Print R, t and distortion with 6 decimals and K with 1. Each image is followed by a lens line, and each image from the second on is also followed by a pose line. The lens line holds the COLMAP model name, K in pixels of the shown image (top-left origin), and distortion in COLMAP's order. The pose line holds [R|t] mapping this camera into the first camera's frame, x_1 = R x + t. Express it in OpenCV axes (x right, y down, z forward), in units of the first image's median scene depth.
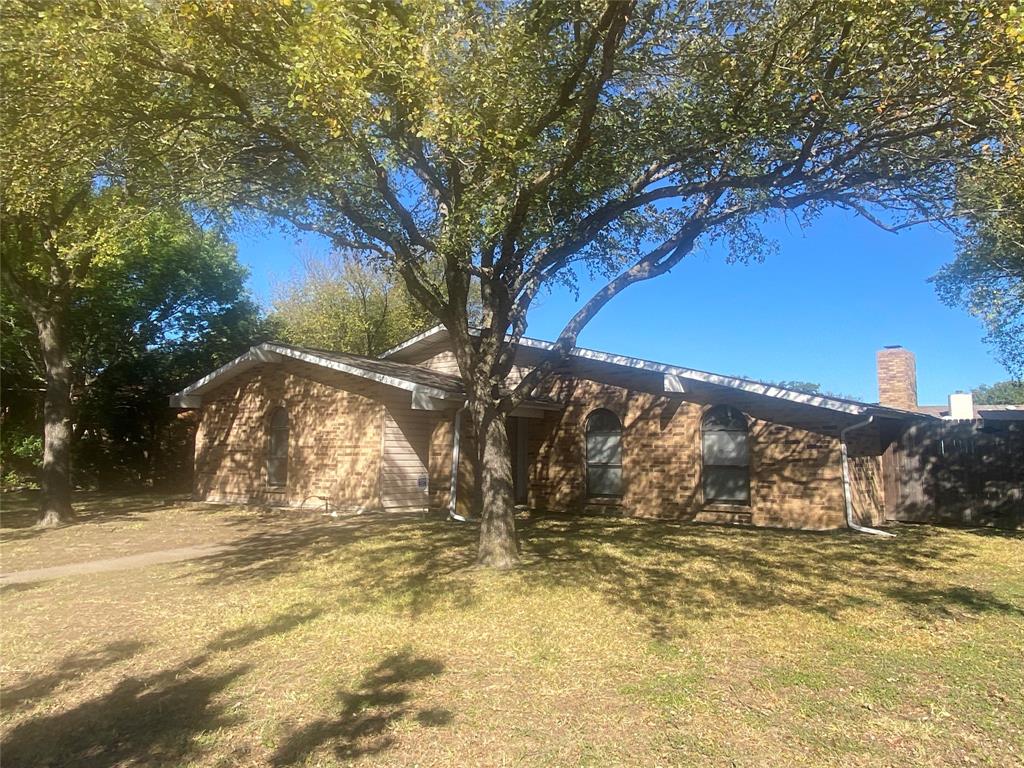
lens RADIAL K [[728.7, 0, 512.0], [0, 728.7, 384.0], [0, 0, 1]] dist [0.091517, -0.137699]
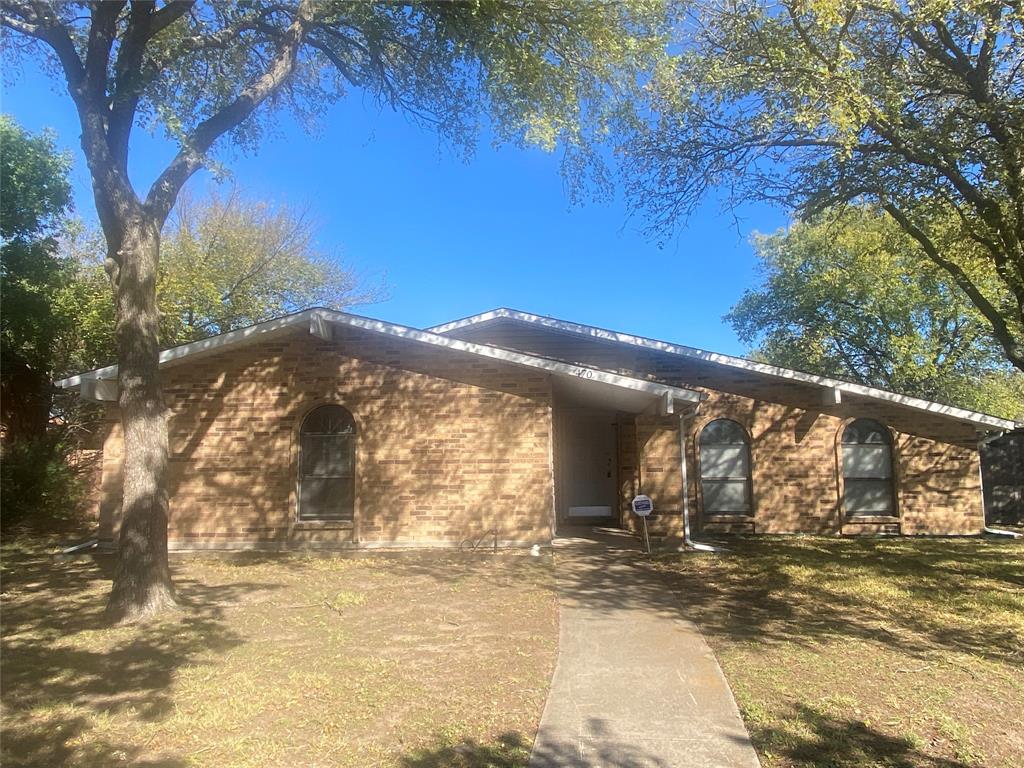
lens RADIAL K [[728.7, 0, 512.0], [0, 728.7, 384.0], [0, 0, 1]] dist [0.091517, -0.137699]
pose [[0.830985, 0.052787, 0.553784, -0.652820], [-0.041738, 0.998598, -0.032558, 0.032488], [-0.554727, 0.003942, 0.832023, 0.390555]]
